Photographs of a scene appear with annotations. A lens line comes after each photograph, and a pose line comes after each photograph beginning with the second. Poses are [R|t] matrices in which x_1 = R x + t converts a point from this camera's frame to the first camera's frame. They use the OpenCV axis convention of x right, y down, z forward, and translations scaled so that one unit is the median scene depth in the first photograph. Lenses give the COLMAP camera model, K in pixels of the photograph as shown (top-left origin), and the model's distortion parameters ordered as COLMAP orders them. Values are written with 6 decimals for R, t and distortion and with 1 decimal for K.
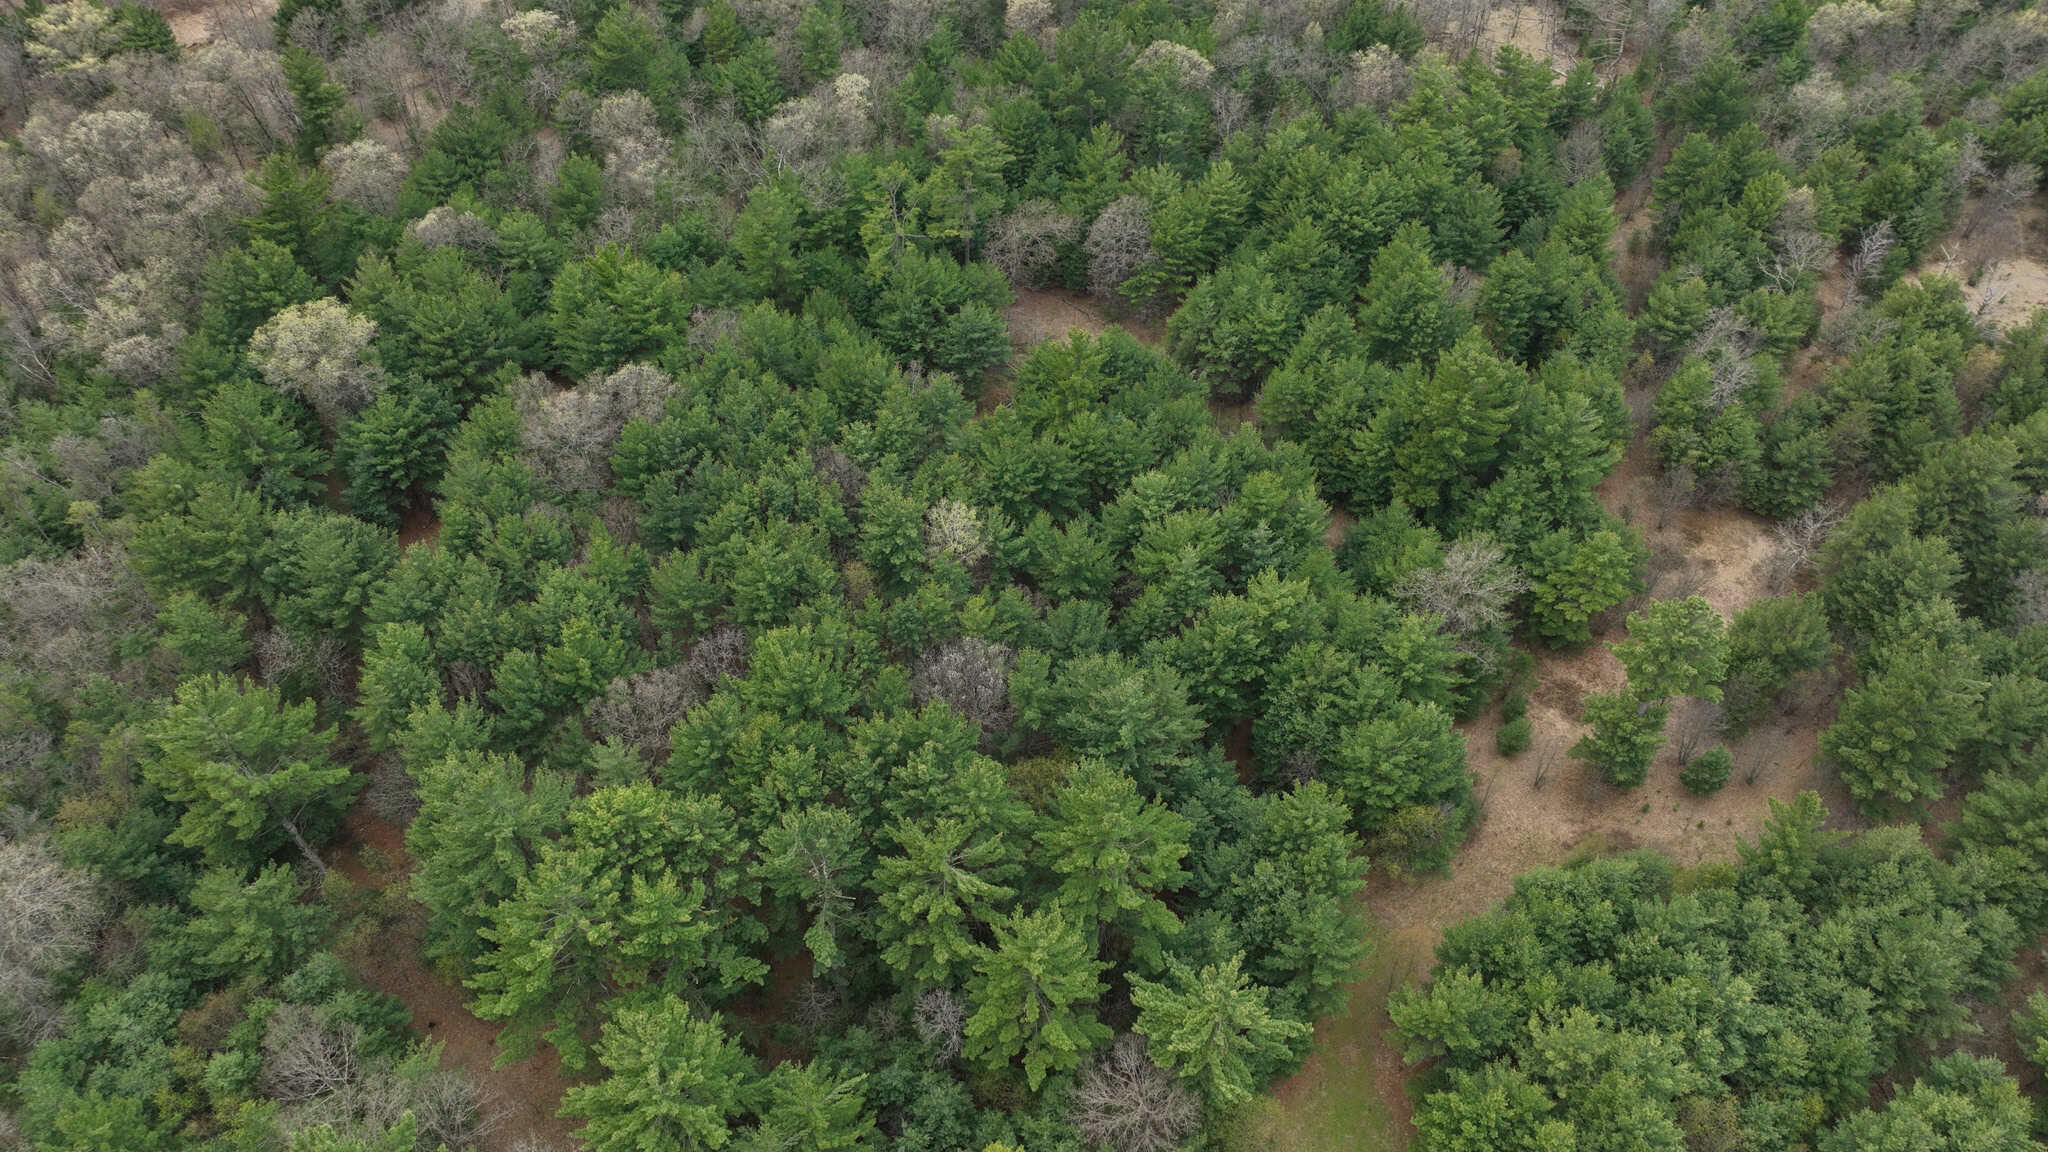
lens RADIAL K [[1430.3, 0, 1028.2], [0, 1430.3, 573.9], [0, 0, 1]] dist [0.004218, 0.014246]
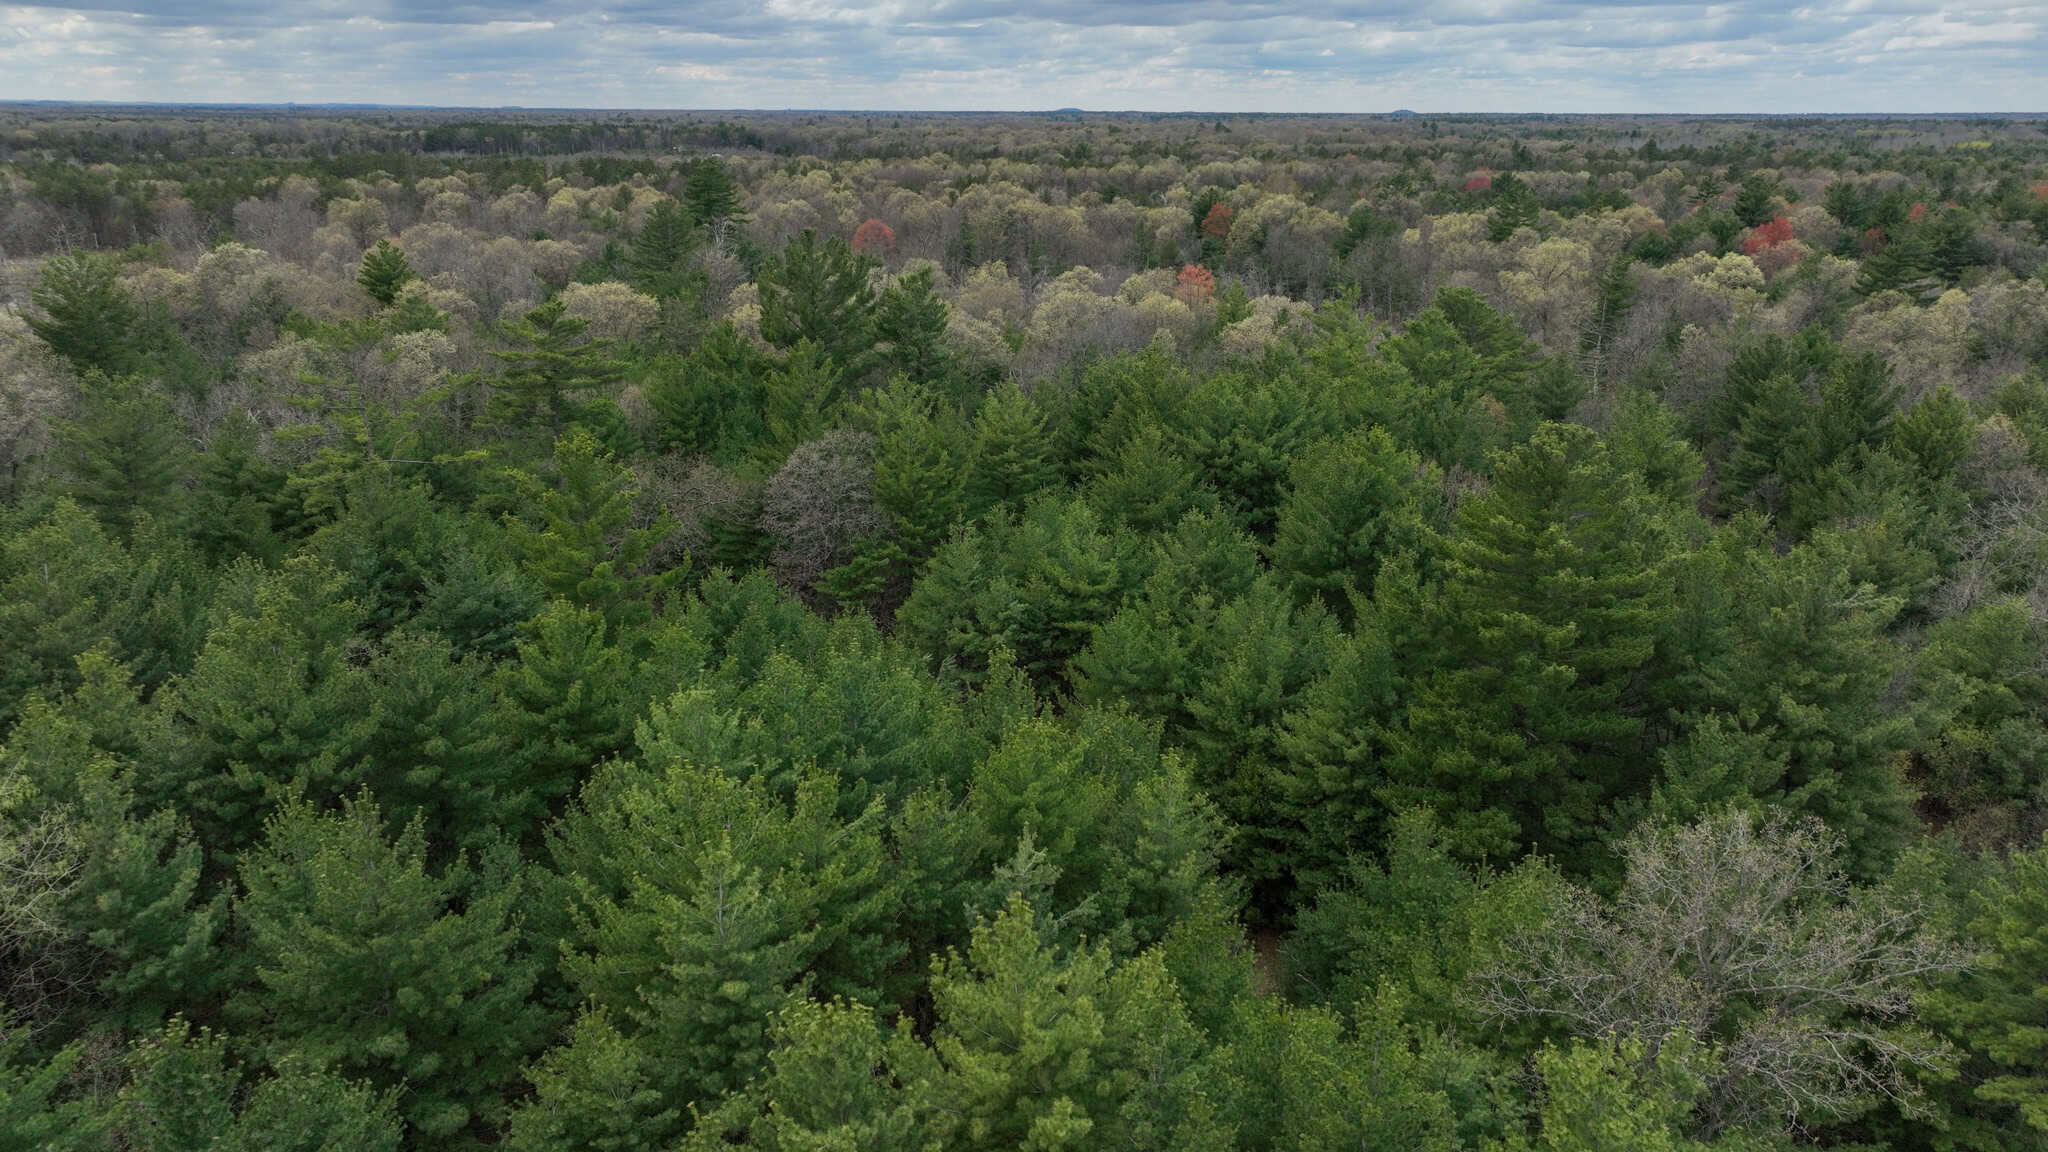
lens RADIAL K [[1430.3, 0, 1024.6], [0, 1430.3, 574.2], [0, 0, 1]] dist [0.004218, 0.014246]
pose [[0.998810, -0.015119, 0.046377, 0.130817], [0.035090, 0.883121, -0.467831, 0.055170], [-0.033883, 0.468902, 0.882600, 0.595421]]
